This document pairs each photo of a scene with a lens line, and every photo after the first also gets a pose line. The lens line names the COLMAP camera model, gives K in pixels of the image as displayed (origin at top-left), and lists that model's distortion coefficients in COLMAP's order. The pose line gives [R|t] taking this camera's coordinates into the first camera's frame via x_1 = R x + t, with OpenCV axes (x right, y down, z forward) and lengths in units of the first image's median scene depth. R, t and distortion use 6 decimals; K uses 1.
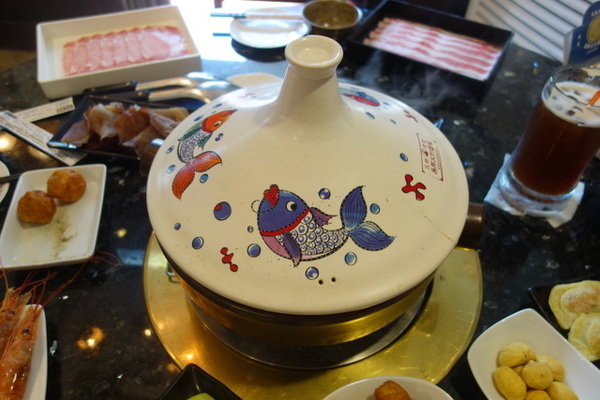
lens RADIAL K [[486.4, 0, 300.0], [0, 486.4, 199.9], [0, 0, 1]] dist [0.028916, -0.001972]
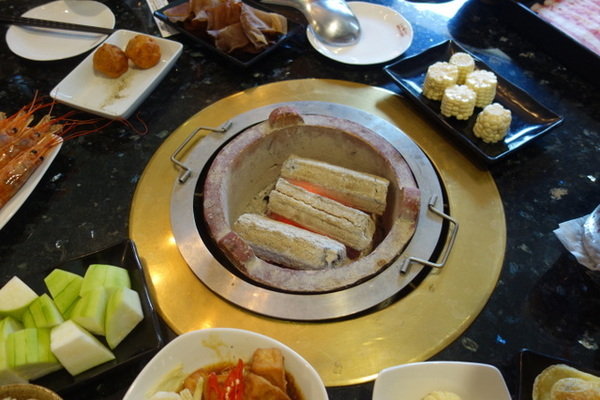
lens RADIAL K [[486.4, 0, 300.0], [0, 486.4, 200.2], [0, 0, 1]] dist [0.028916, -0.001972]
pose [[0.852565, 0.395483, -0.341652, 0.307880], [-0.364799, 0.918456, 0.152841, -0.019644], [0.374239, -0.005673, 0.927315, 0.149345]]
